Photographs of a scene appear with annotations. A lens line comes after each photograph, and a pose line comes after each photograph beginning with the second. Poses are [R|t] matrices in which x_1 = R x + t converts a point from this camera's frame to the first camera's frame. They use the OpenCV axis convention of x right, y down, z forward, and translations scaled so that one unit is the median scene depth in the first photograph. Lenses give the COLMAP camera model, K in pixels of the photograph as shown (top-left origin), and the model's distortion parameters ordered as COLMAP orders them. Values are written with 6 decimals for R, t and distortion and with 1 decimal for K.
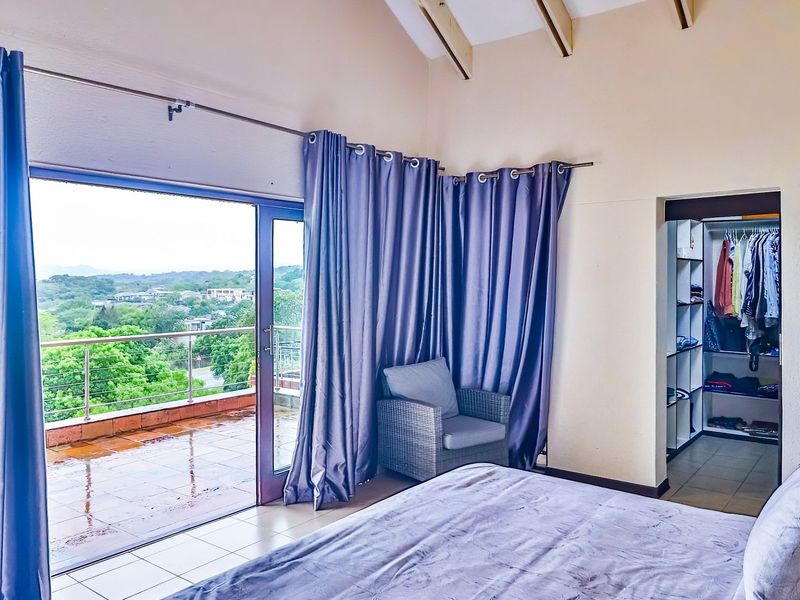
lens RADIAL K [[624.5, 0, 400.0], [0, 624.5, 300.0], [0, 0, 1]] dist [-0.004289, -0.001679]
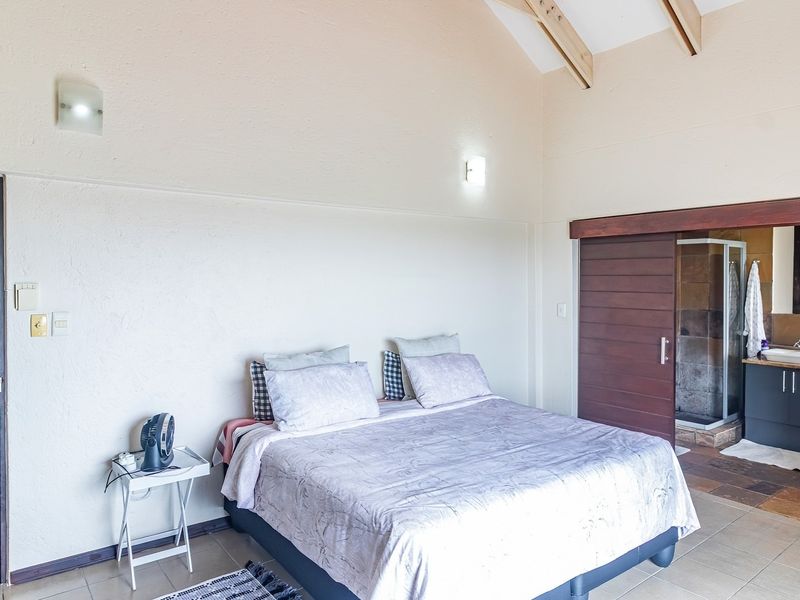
lens RADIAL K [[530.2, 0, 399.8], [0, 530.2, 286.4], [0, 0, 1]] dist [-0.000741, 0.000071]
pose [[-0.967057, -0.003316, 0.254538, -0.004203], [0.007068, 0.999180, 0.039870, -0.007808], [-0.254461, 0.040356, -0.966241, 0.200687]]
